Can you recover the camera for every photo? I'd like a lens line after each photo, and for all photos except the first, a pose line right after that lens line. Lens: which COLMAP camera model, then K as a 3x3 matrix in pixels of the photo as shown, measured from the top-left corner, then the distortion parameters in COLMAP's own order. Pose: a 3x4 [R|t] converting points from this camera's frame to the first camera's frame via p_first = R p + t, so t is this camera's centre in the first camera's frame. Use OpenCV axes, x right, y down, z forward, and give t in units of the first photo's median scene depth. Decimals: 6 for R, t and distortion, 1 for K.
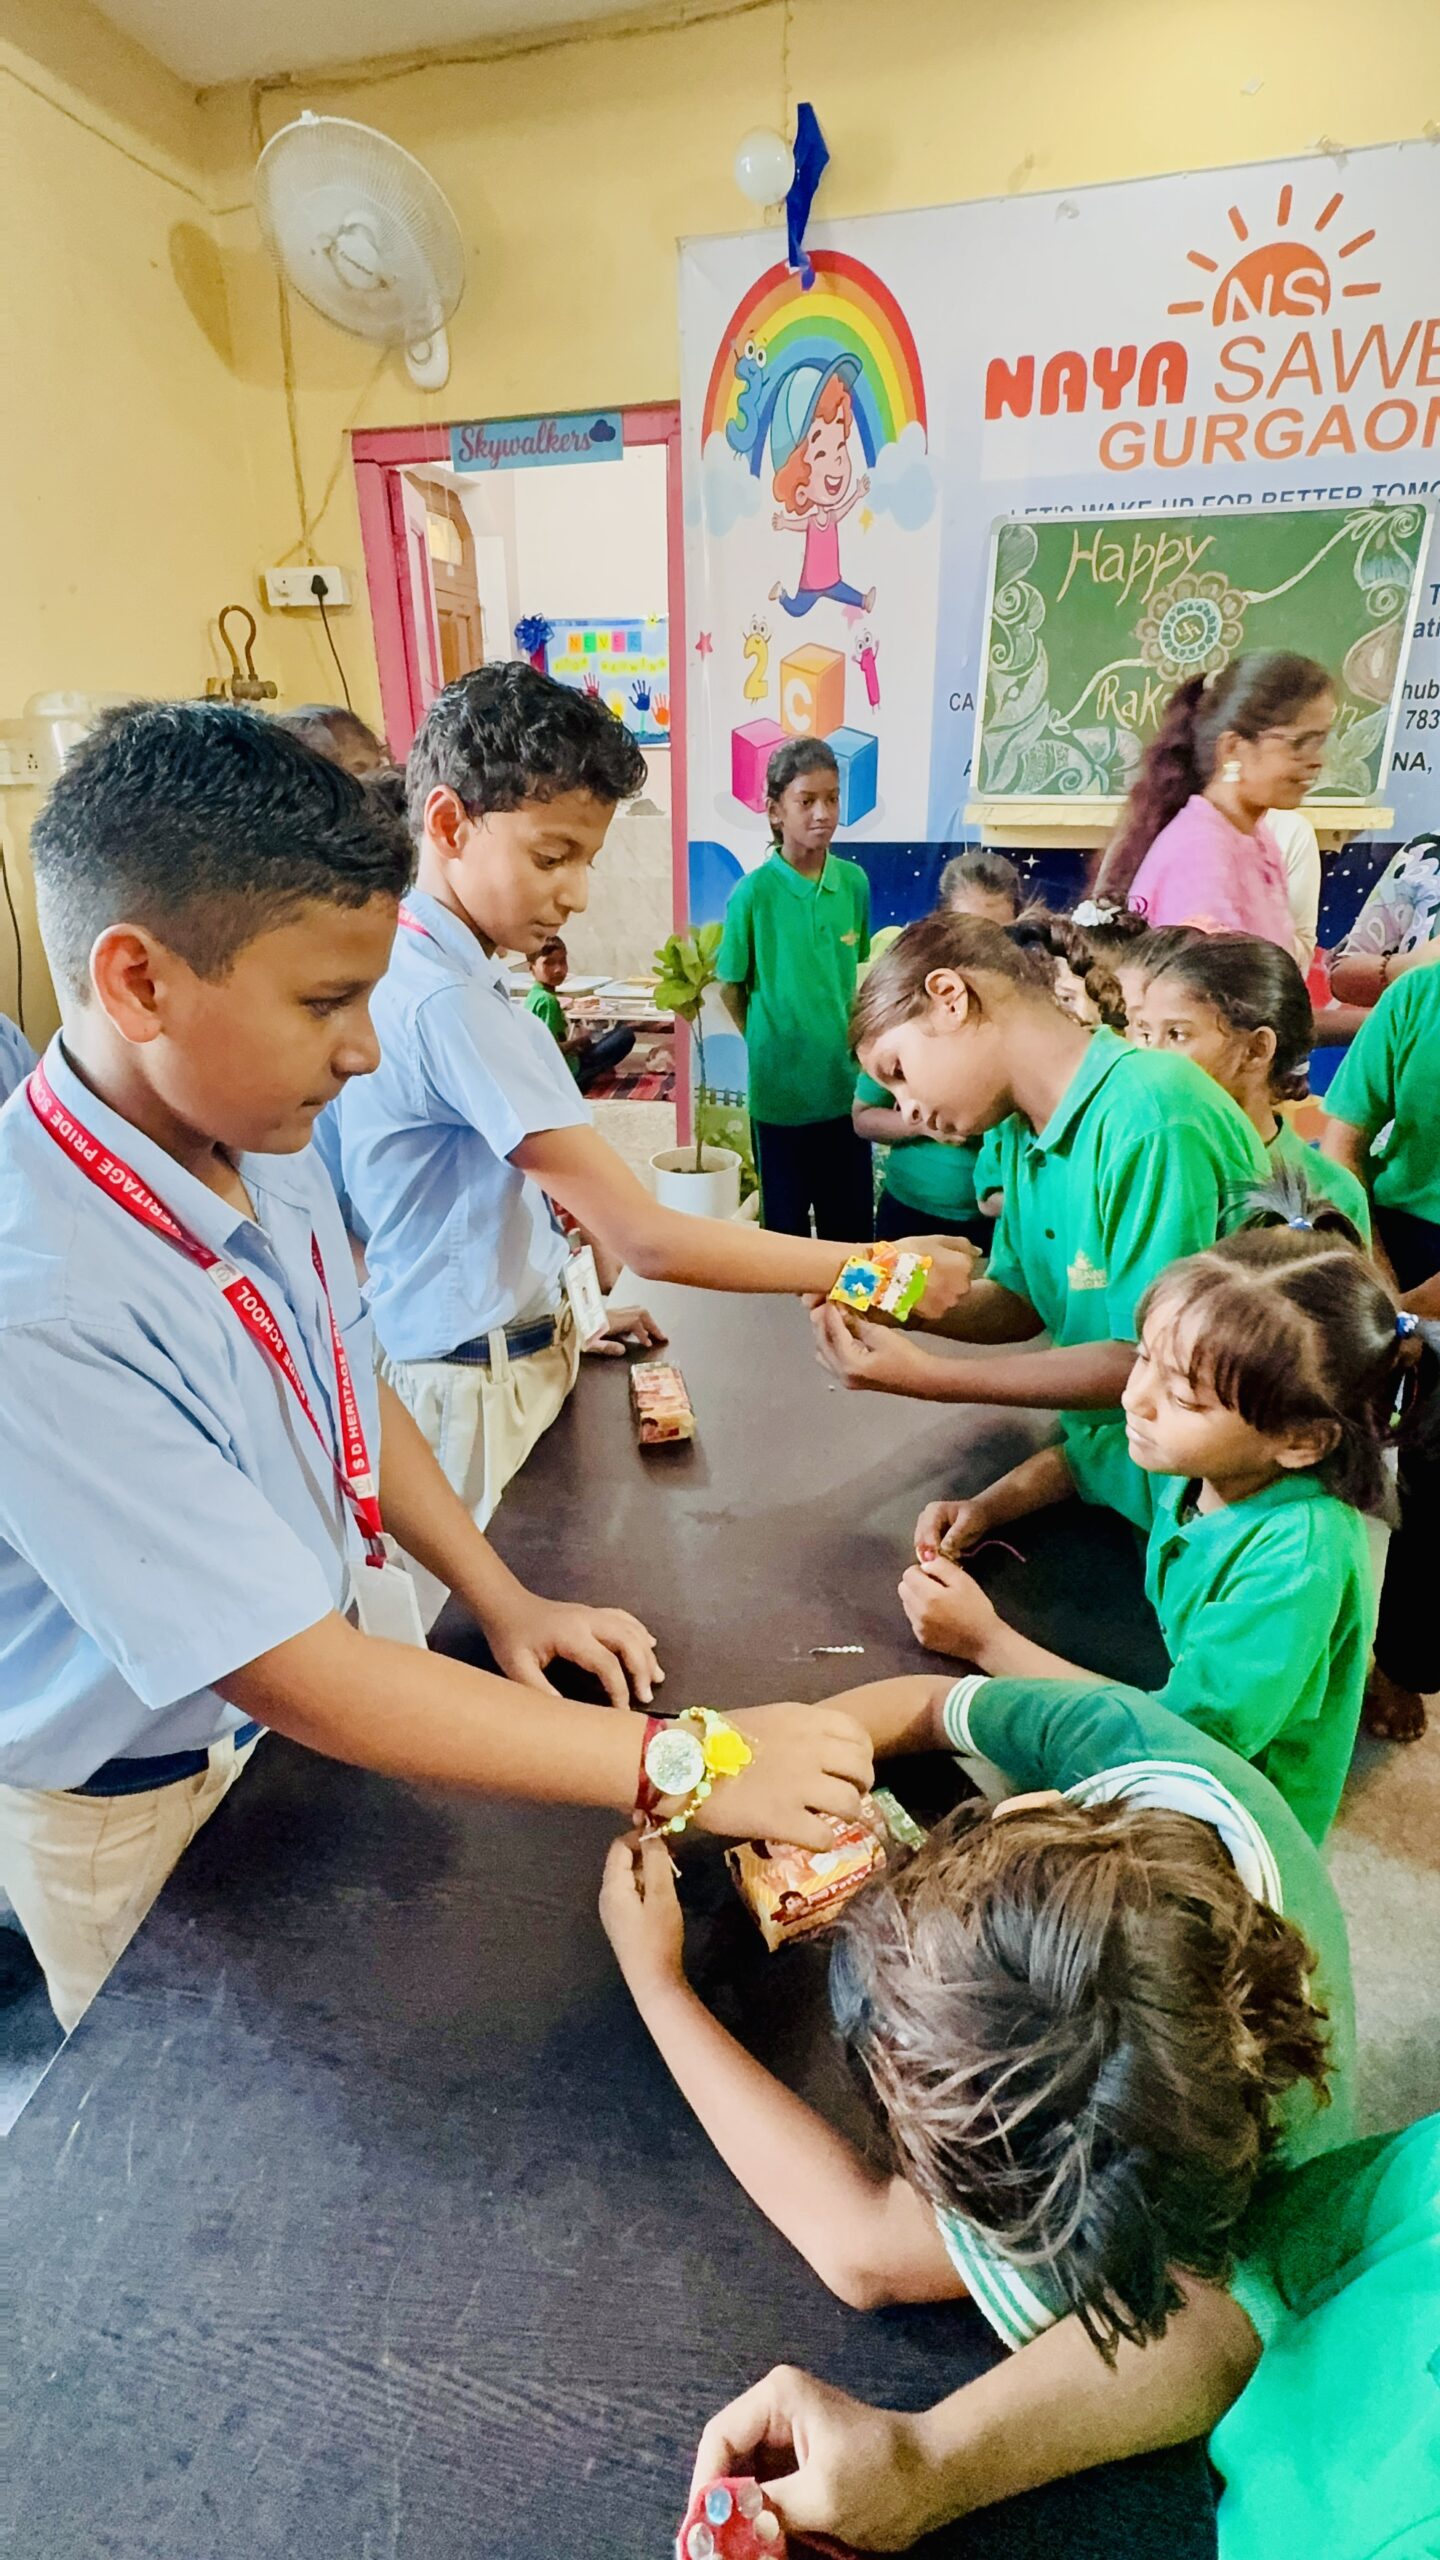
lens RADIAL K [[1165.9, 0, 727.1], [0, 1165.9, 1279.9], [0, 0, 1]] dist [-0.002203, -0.001502]
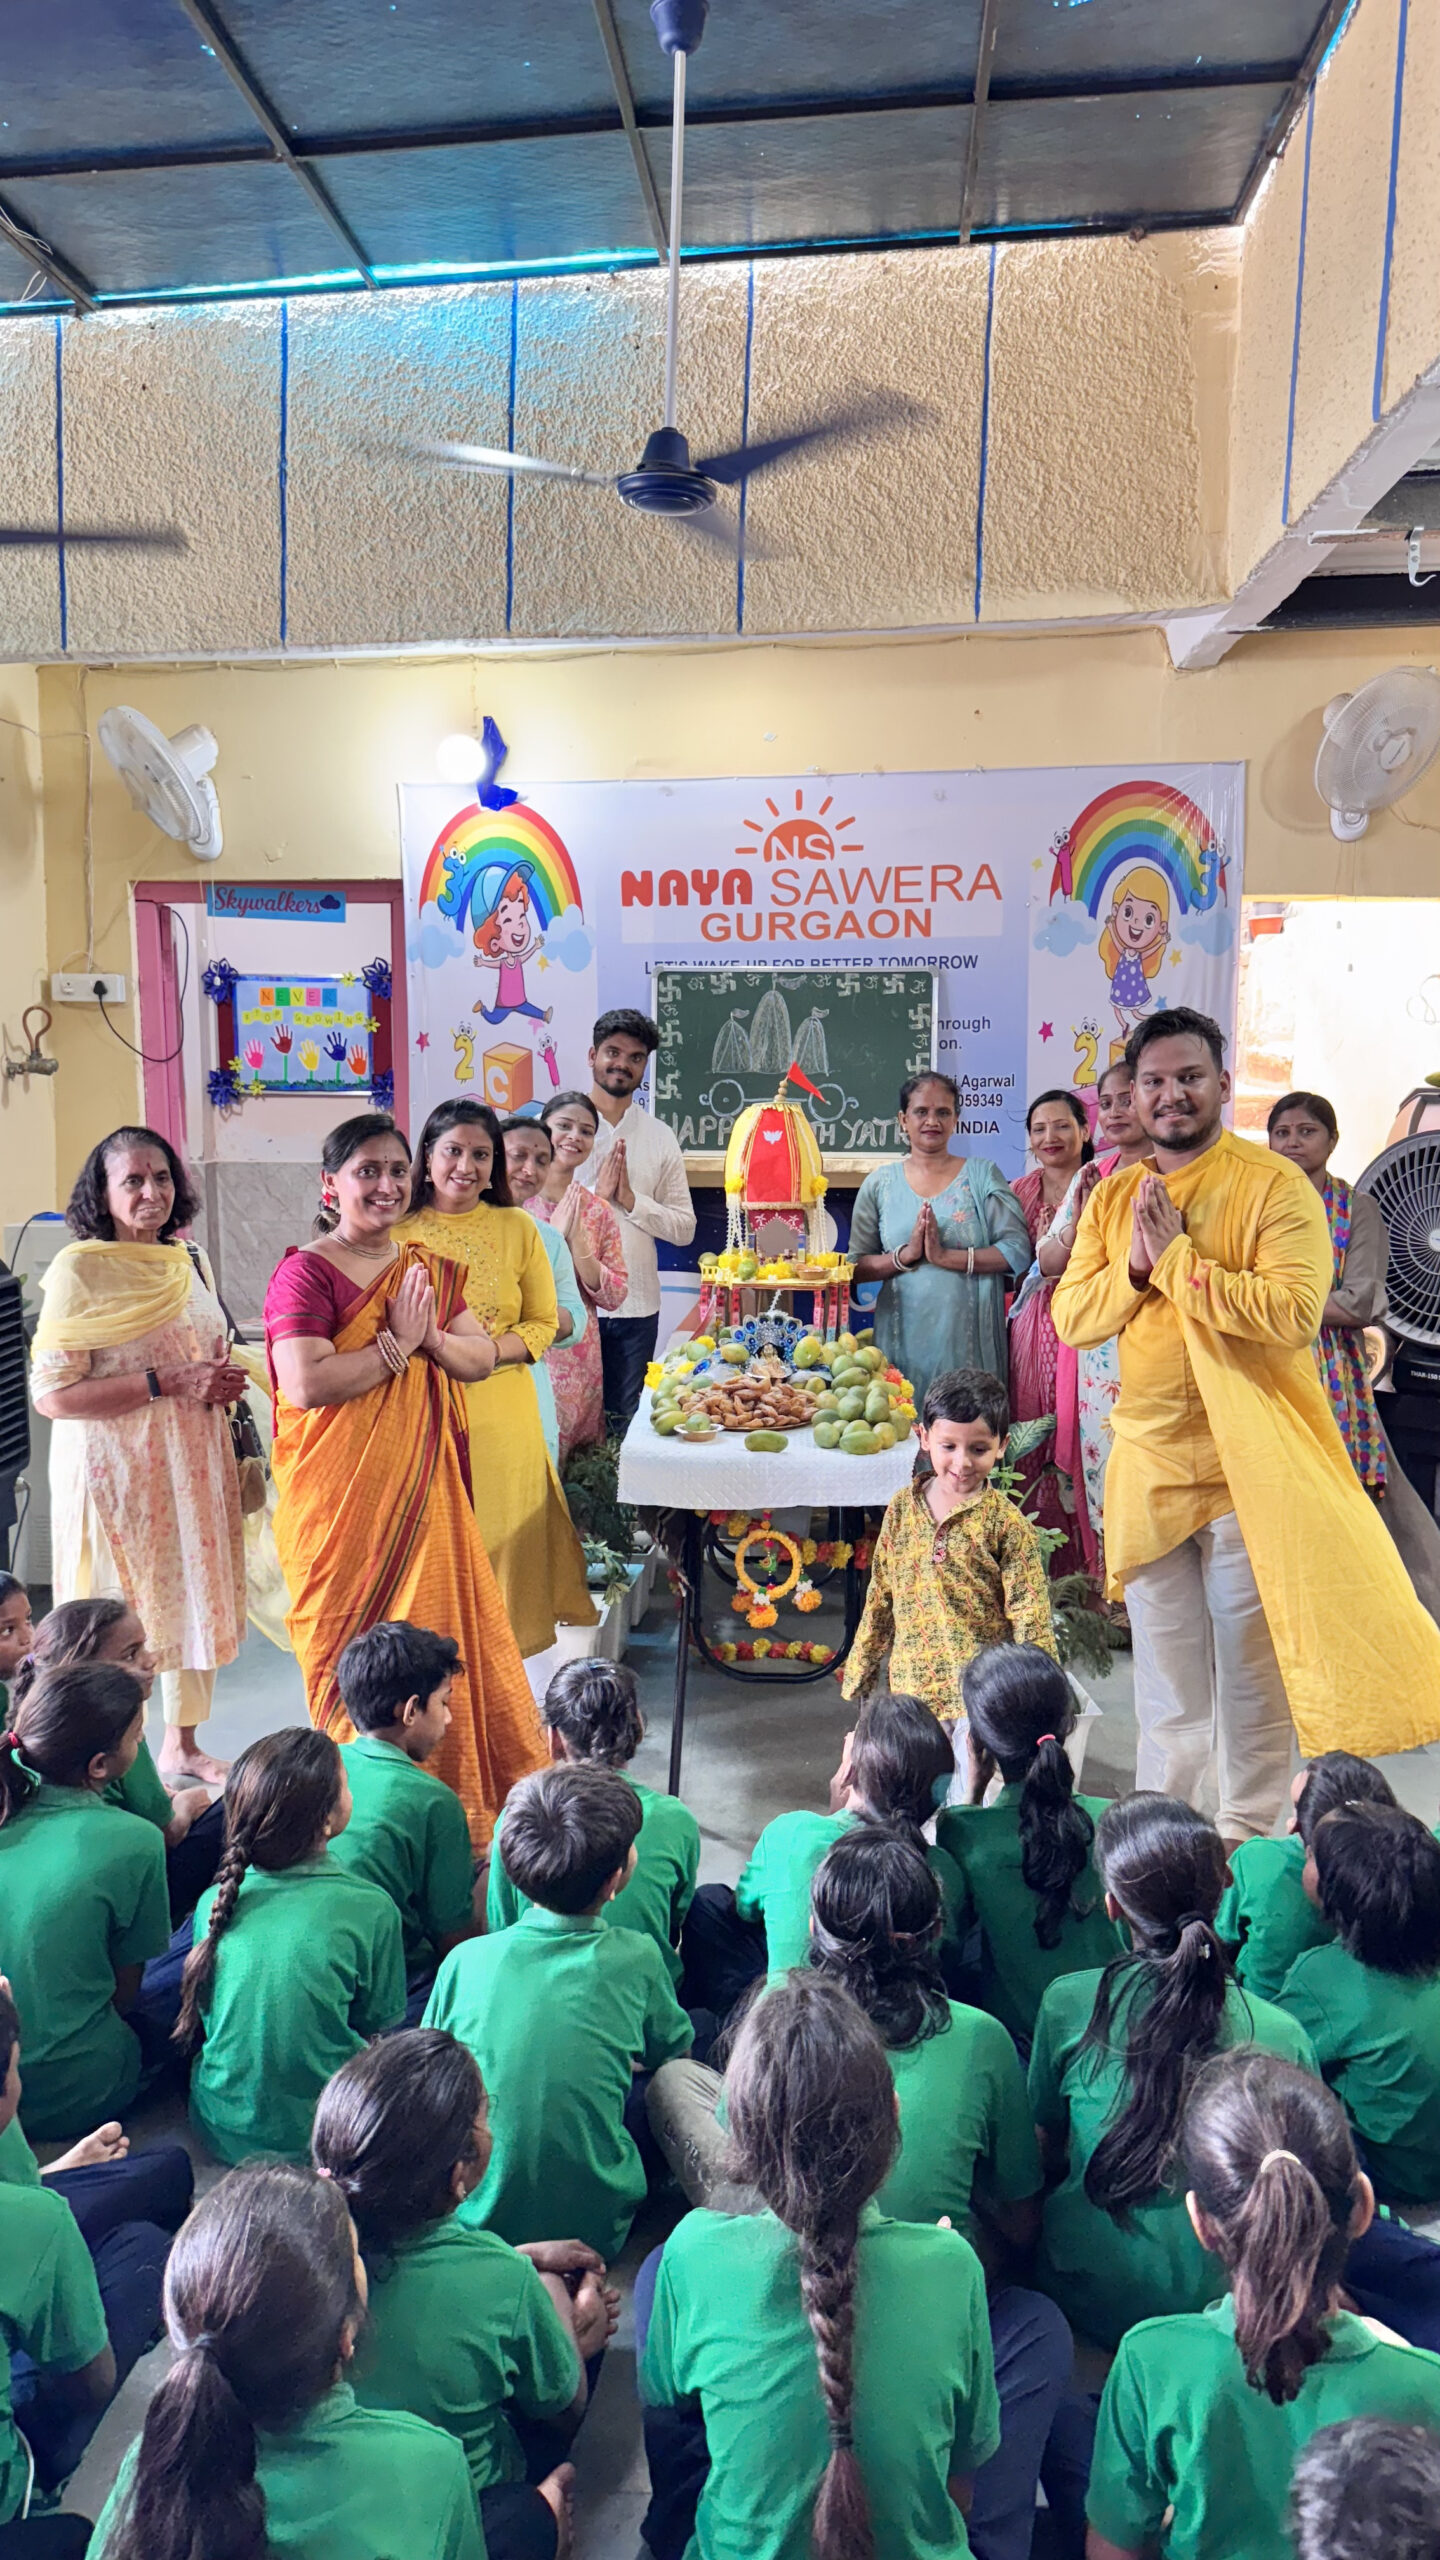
lens RADIAL K [[1745.7, 0, 703.4], [0, 1745.7, 1278.4], [0, 0, 1]] dist [0.204826, -0.382182]
pose [[0.985148, -0.013245, 0.171198, -0.059620], [0.064293, 0.952946, -0.296243, 0.360195], [-0.159219, 0.302850, 0.939644, -0.950080]]
